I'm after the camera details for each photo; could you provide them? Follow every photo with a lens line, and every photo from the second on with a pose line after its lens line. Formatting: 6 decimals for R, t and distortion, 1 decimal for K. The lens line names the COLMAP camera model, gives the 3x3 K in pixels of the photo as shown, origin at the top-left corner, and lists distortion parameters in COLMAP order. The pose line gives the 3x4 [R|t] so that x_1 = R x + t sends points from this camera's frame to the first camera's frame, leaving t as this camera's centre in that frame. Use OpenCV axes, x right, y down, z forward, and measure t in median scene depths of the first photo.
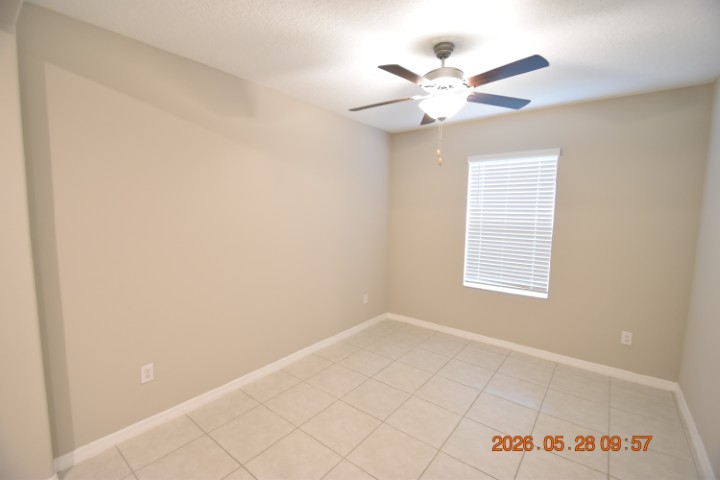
lens RADIAL K [[316.2, 0, 360.5], [0, 316.2, 242.7], [0, 0, 1]] dist [0.011807, -0.015141]
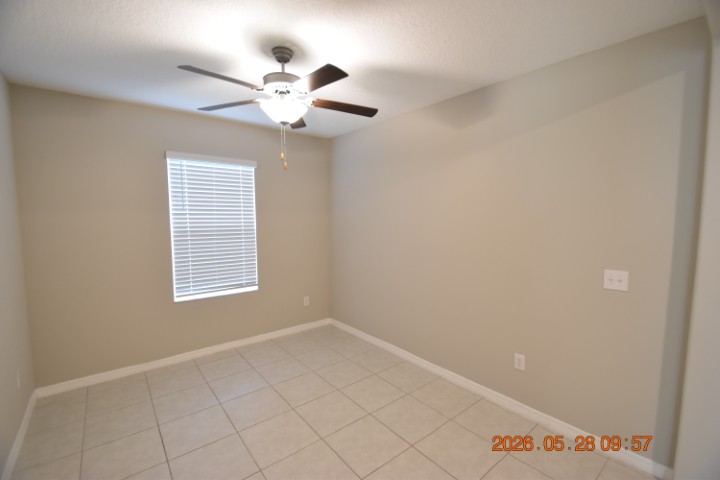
lens RADIAL K [[316.2, 0, 360.5], [0, 316.2, 242.7], [0, 0, 1]] dist [0.011807, -0.015141]
pose [[0.218557, -0.094553, 0.971232, -0.440345], [0.103676, 0.991911, 0.073235, -0.040872], [-0.970301, 0.084687, 0.226592, 0.360545]]
